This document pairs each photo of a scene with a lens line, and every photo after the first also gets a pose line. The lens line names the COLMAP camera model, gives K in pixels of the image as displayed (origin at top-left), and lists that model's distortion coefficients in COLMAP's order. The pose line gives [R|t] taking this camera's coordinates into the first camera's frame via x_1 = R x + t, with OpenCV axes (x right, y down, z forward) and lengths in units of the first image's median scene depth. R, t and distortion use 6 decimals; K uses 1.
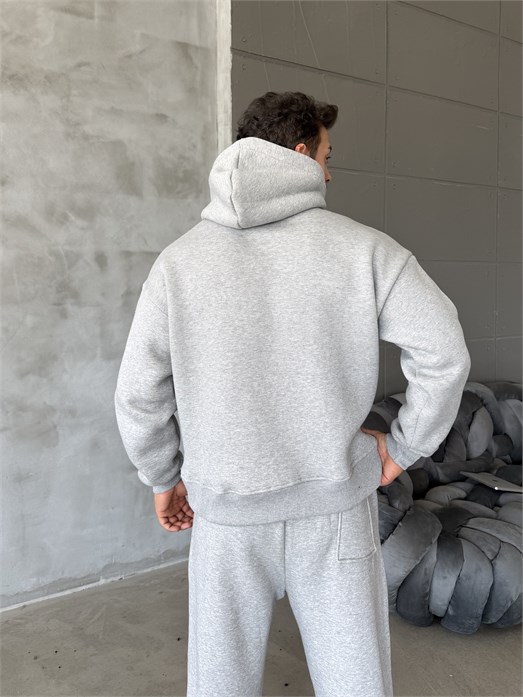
lens RADIAL K [[617.1, 0, 290.8], [0, 617.1, 294.3], [0, 0, 1]] dist [0.013990, -0.027792]
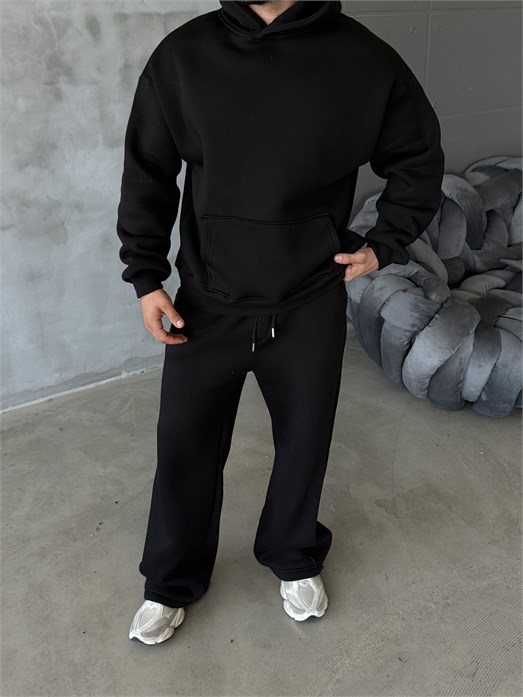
lens RADIAL K [[805.9, 0, 252.5], [0, 805.9, 295.5], [0, 0, 1]] dist [0.065847, 0.000000]
pose [[0.999794, -0.017563, -0.010221, -0.090246], [0.019973, 0.941968, 0.335107, -0.080413], [0.003743, -0.335242, 0.942125, -0.165195]]
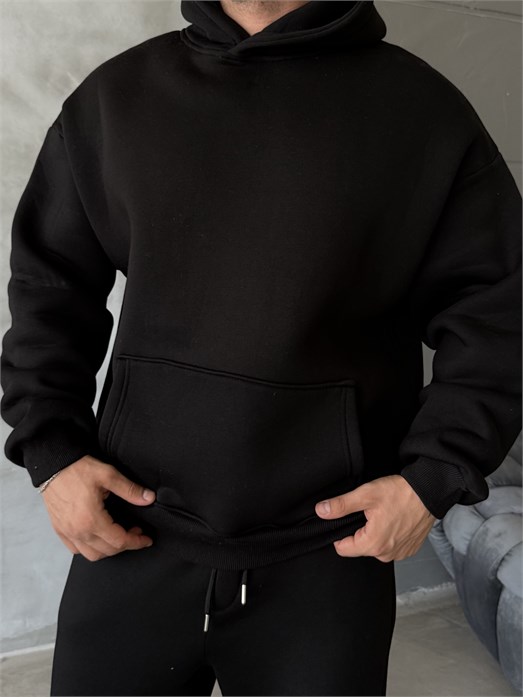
lens RADIAL K [[805.9, 0, 263.0], [0, 805.9, 312.3], [0, 0, 1]] dist [0.065847, 0.000000]
pose [[0.988649, 0.033152, -0.146540, -0.027682], [-0.021598, 0.996581, 0.079747, 0.042688], [0.148682, -0.075677, 0.985985, 0.173464]]
